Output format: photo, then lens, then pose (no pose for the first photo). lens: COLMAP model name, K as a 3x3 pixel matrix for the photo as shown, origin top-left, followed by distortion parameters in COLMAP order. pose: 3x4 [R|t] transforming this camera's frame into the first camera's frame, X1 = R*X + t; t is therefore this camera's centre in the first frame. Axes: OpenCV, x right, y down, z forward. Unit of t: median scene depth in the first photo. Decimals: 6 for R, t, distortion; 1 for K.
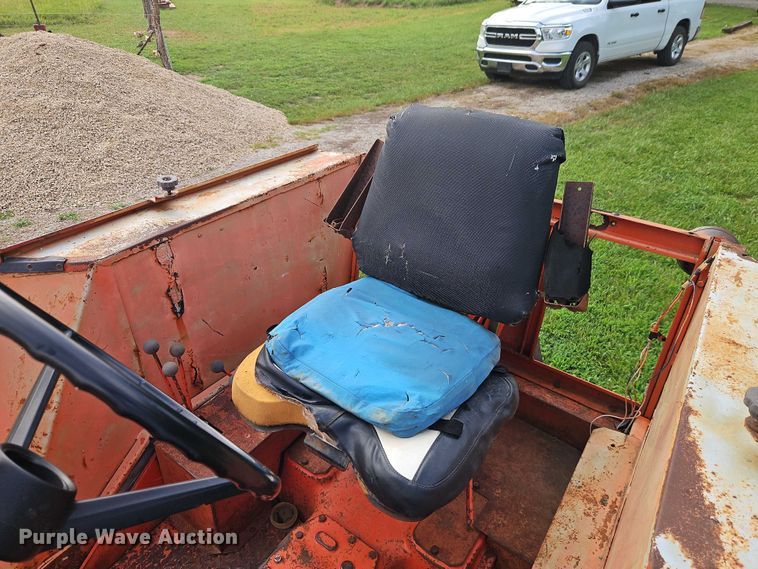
lens RADIAL K [[500.8, 0, 372.9], [0, 500.8, 286.1], [0, 0, 1]] dist [0.054743, -0.045636]
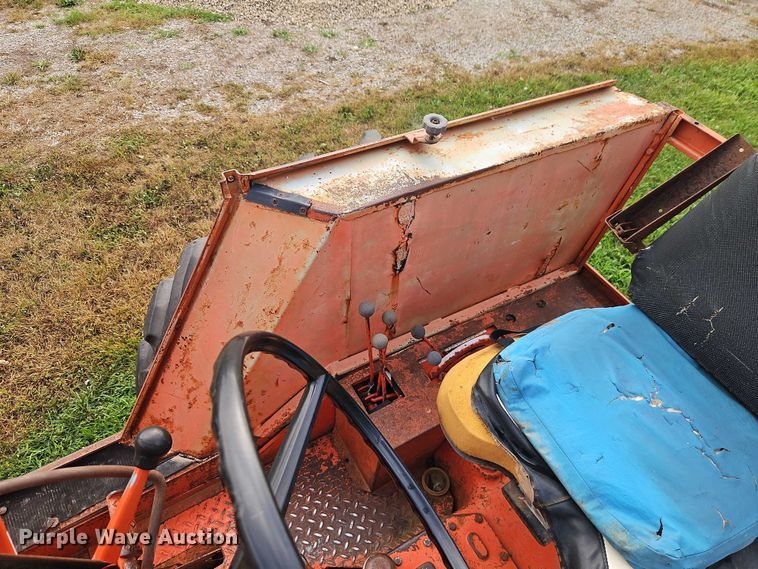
lens RADIAL K [[500.8, 0, 372.9], [0, 500.8, 286.1], [0, 0, 1]] dist [0.054743, -0.045636]
pose [[0.914394, 0.338852, -0.221501, -0.229093], [-0.261557, 0.912126, 0.315616, -0.197887], [0.308984, -0.230662, 0.922672, 0.166671]]
